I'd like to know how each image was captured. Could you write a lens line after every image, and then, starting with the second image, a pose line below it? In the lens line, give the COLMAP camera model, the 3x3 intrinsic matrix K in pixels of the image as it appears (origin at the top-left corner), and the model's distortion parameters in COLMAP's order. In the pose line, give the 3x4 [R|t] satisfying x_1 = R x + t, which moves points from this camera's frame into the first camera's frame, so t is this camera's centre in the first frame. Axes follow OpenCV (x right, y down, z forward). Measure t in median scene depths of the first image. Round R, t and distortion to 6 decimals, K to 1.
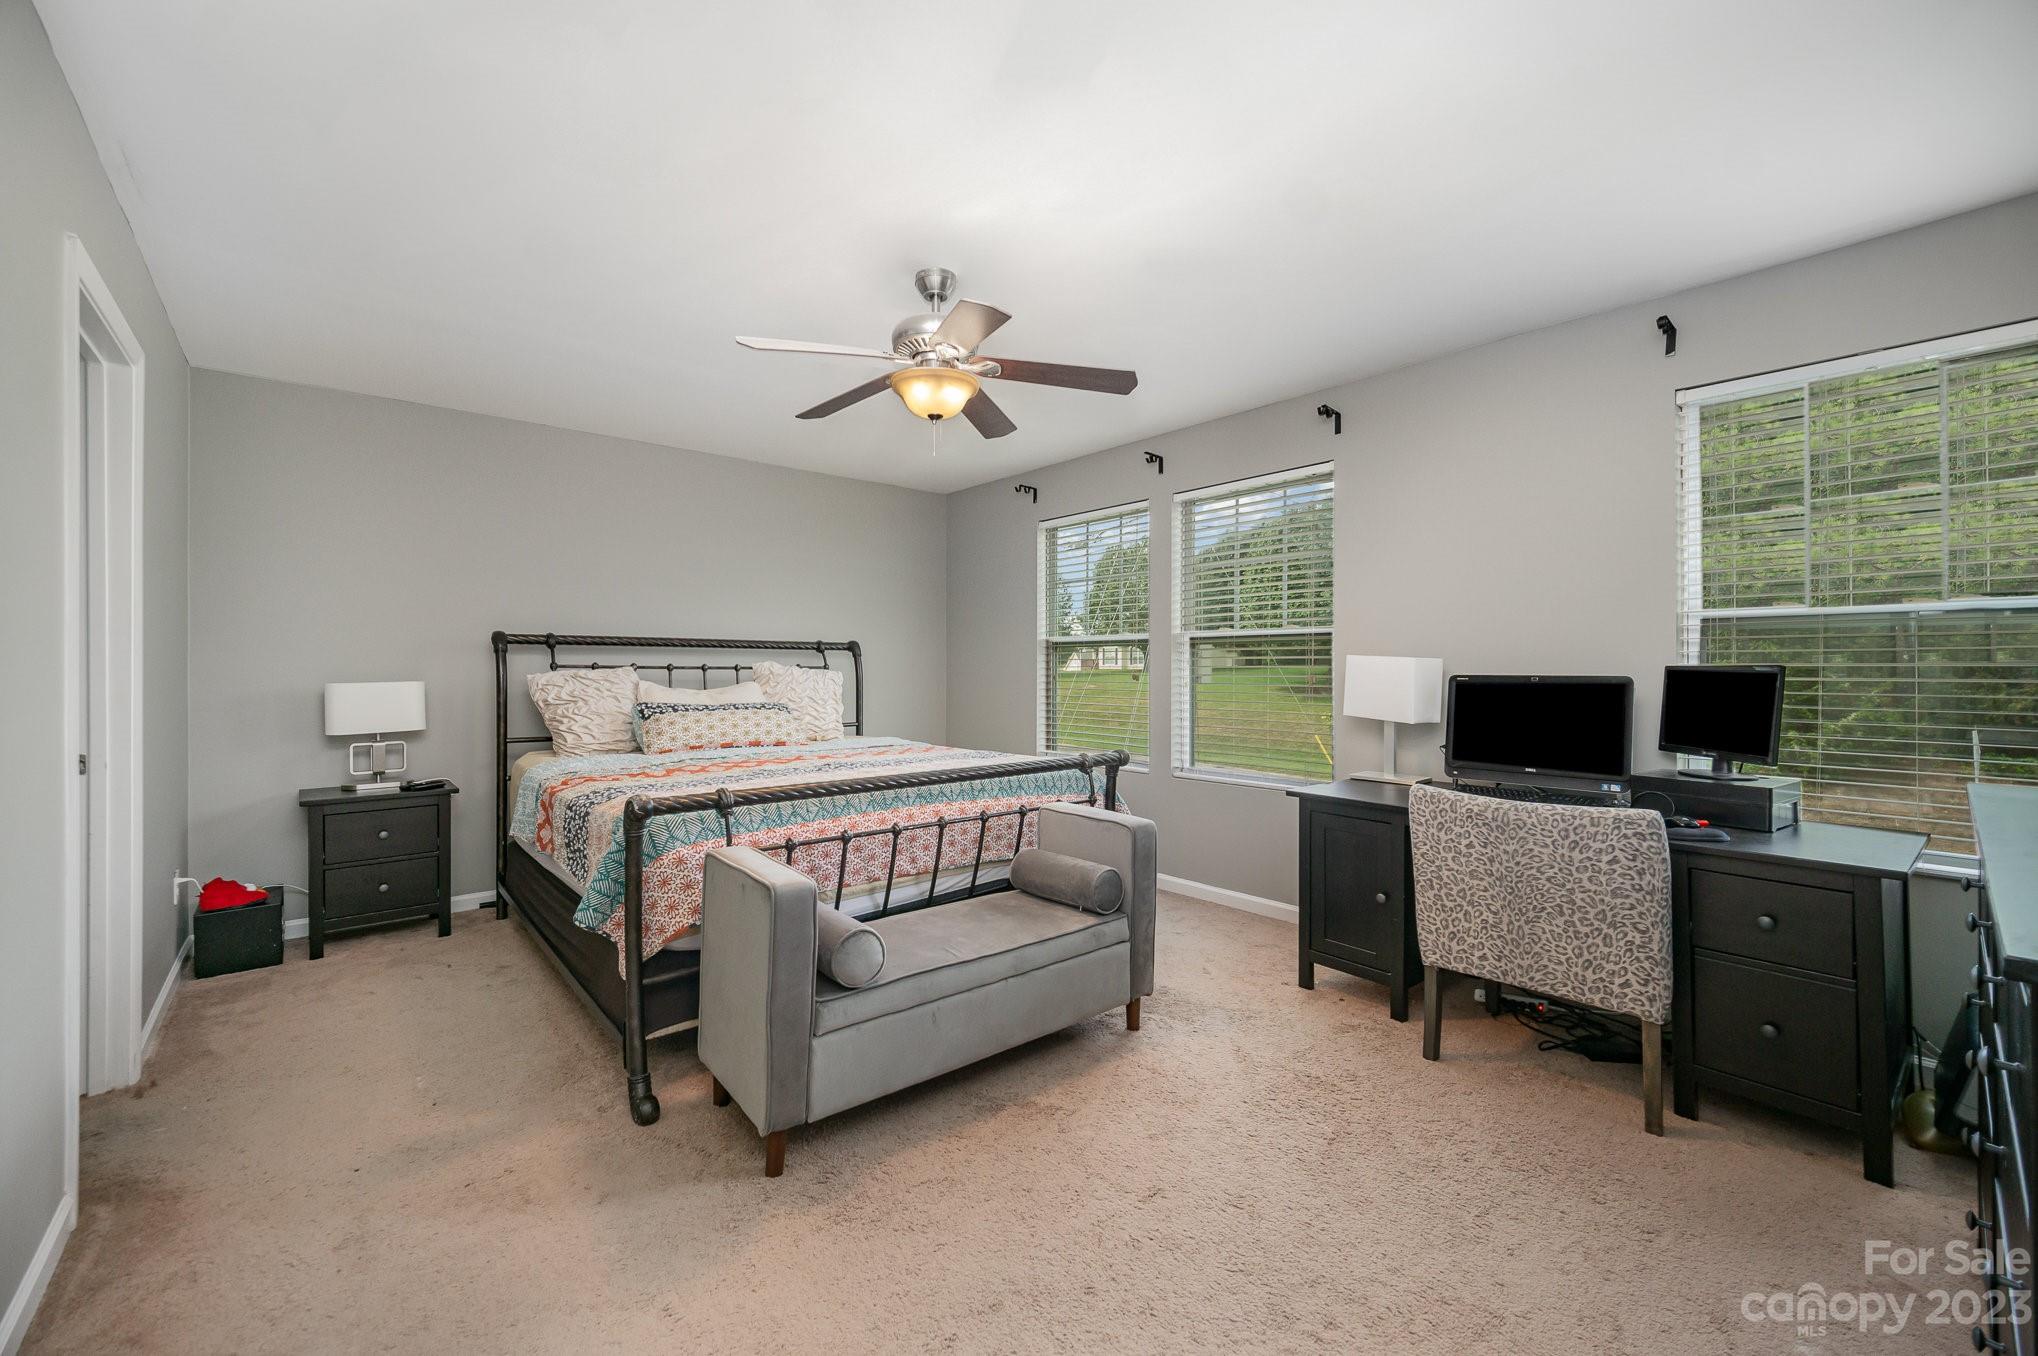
lens RADIAL K [[800.0, 0, 1006.9], [0, 800.0, 671.7], [0, 0, 1]] dist [-0.001974, -0.000333]
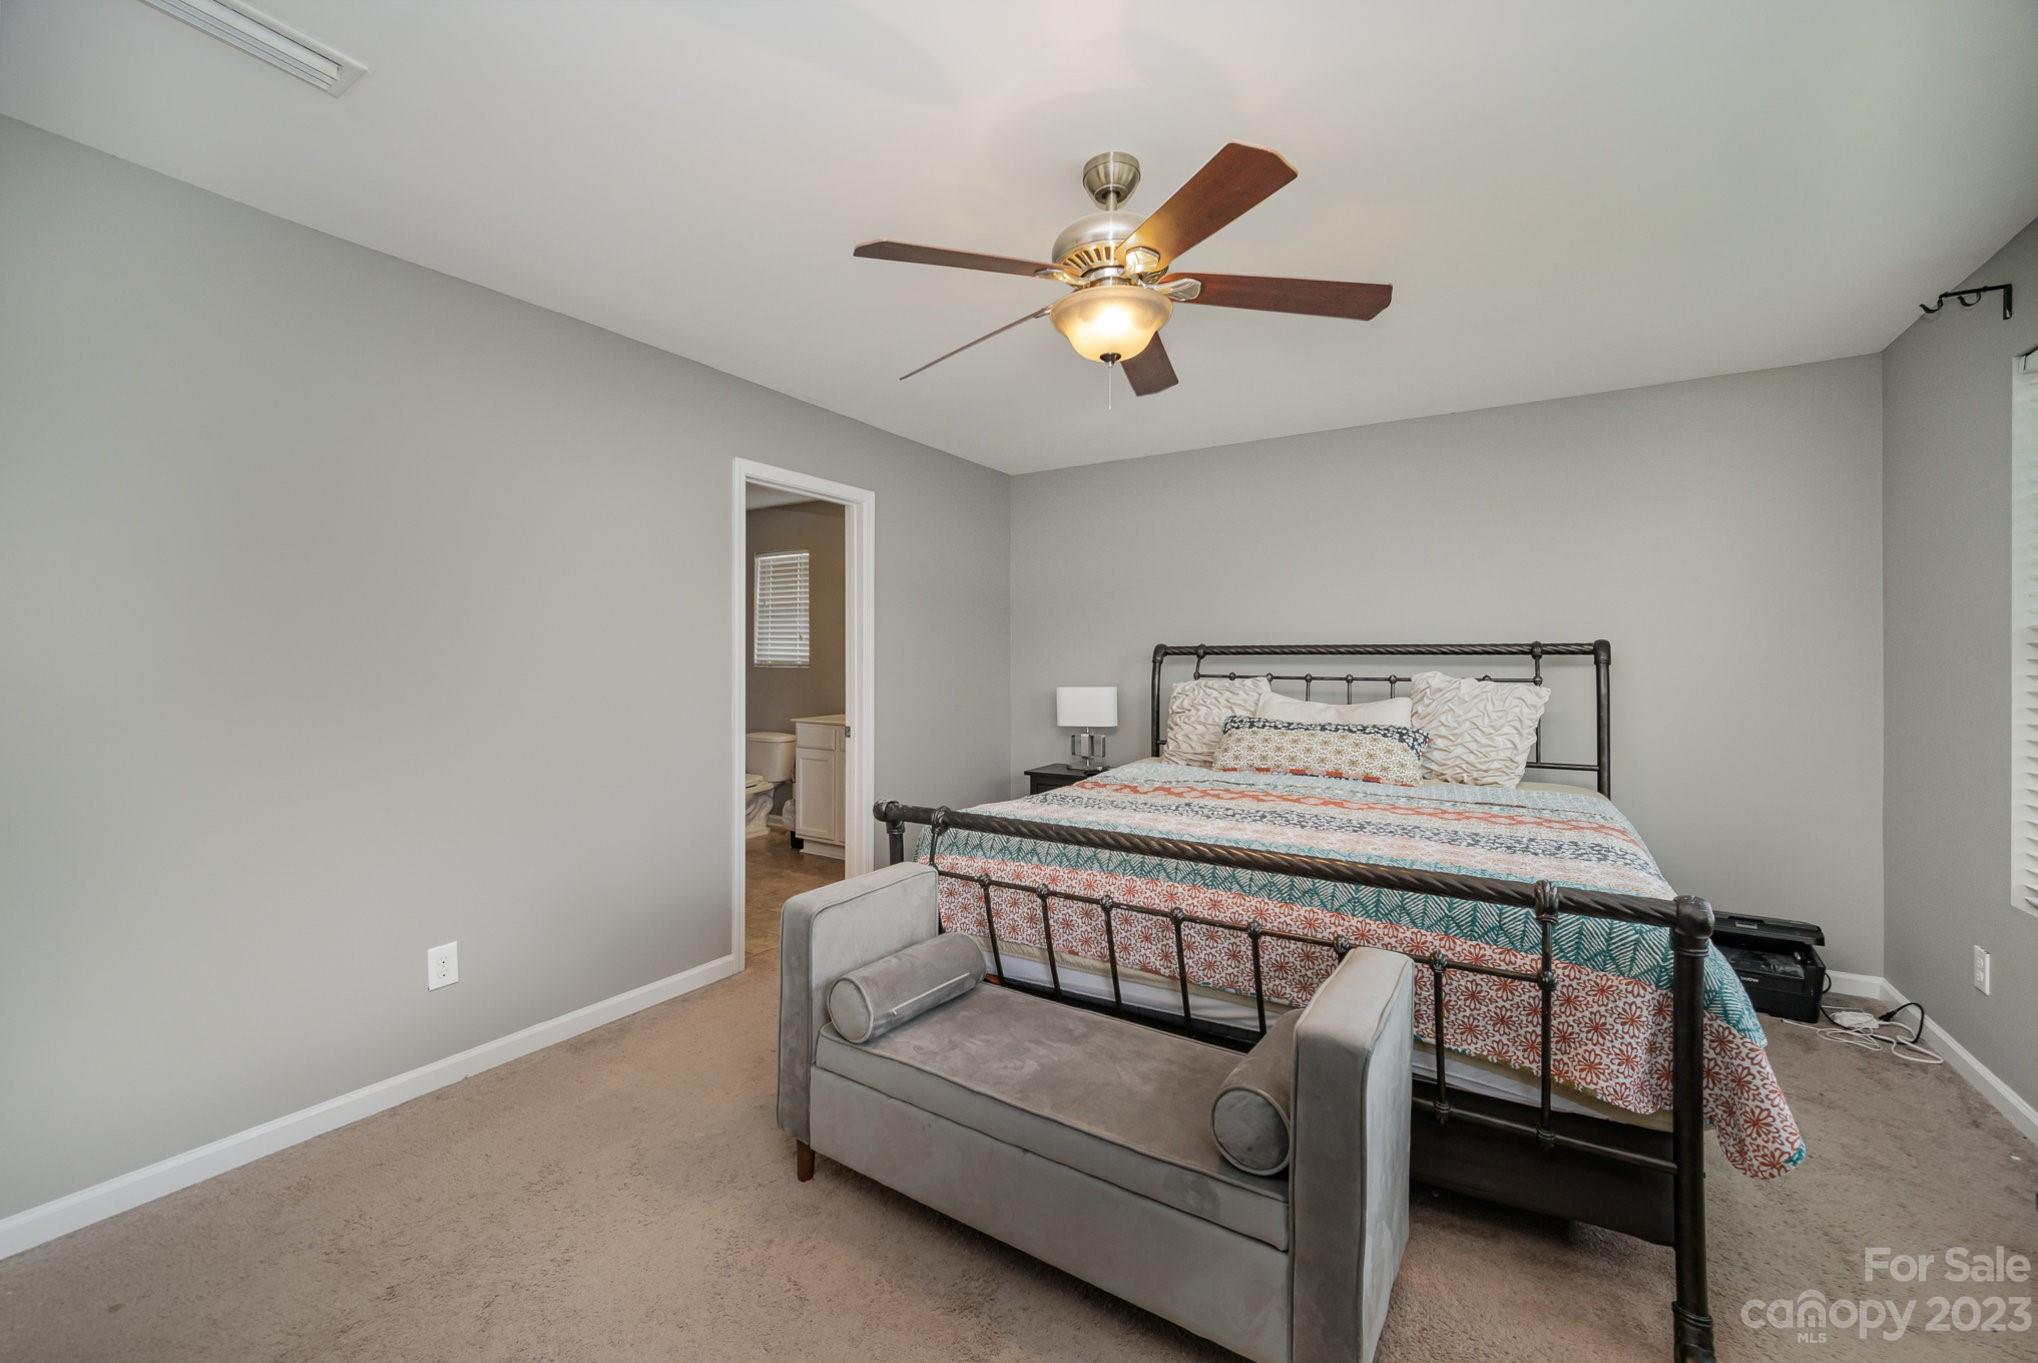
lens RADIAL K [[818.8, 0, 1016.4], [0, 818.8, 670.0], [0, 0, 1]] dist [-0.000299, -0.000099]
pose [[0.301527, 0.009001, -0.953415, 0.385711], [-0.008244, 0.999943, 0.006833, -0.019475], [0.953422, 0.005800, 0.301584, 0.449760]]
